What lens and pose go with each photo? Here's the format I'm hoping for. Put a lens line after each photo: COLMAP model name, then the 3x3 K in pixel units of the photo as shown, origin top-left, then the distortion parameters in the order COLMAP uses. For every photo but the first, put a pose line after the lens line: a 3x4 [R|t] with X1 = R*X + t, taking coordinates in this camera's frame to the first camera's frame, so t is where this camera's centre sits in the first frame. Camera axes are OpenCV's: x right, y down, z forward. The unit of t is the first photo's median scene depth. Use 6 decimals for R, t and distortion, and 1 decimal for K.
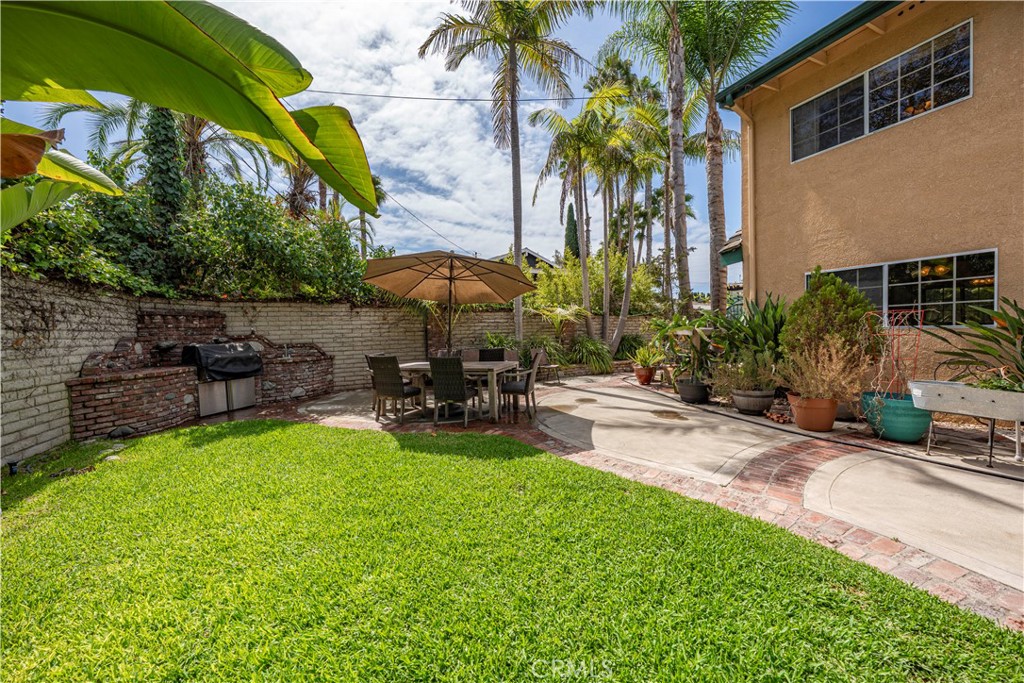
lens RADIAL K [[350.2, 0, 507.3], [0, 350.2, 342.5], [0, 0, 1]] dist [-0.001856, 0.000188]
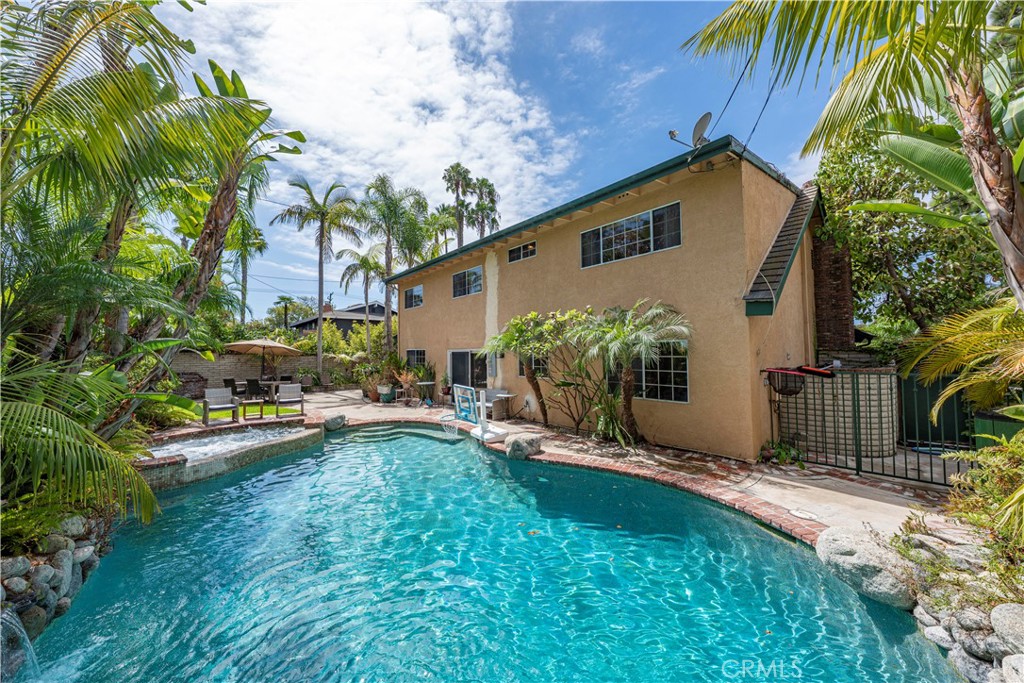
lens RADIAL K [[357.3, 0, 512.0], [0, 357.3, 341.5], [0, 0, 1]] dist [-0.001603, 0.000392]
pose [[0.972470, 0.027469, 0.231403, 1.114062], [-0.011839, 0.997570, -0.068662, -0.085123], [-0.232727, 0.064032, 0.970432, -2.170542]]
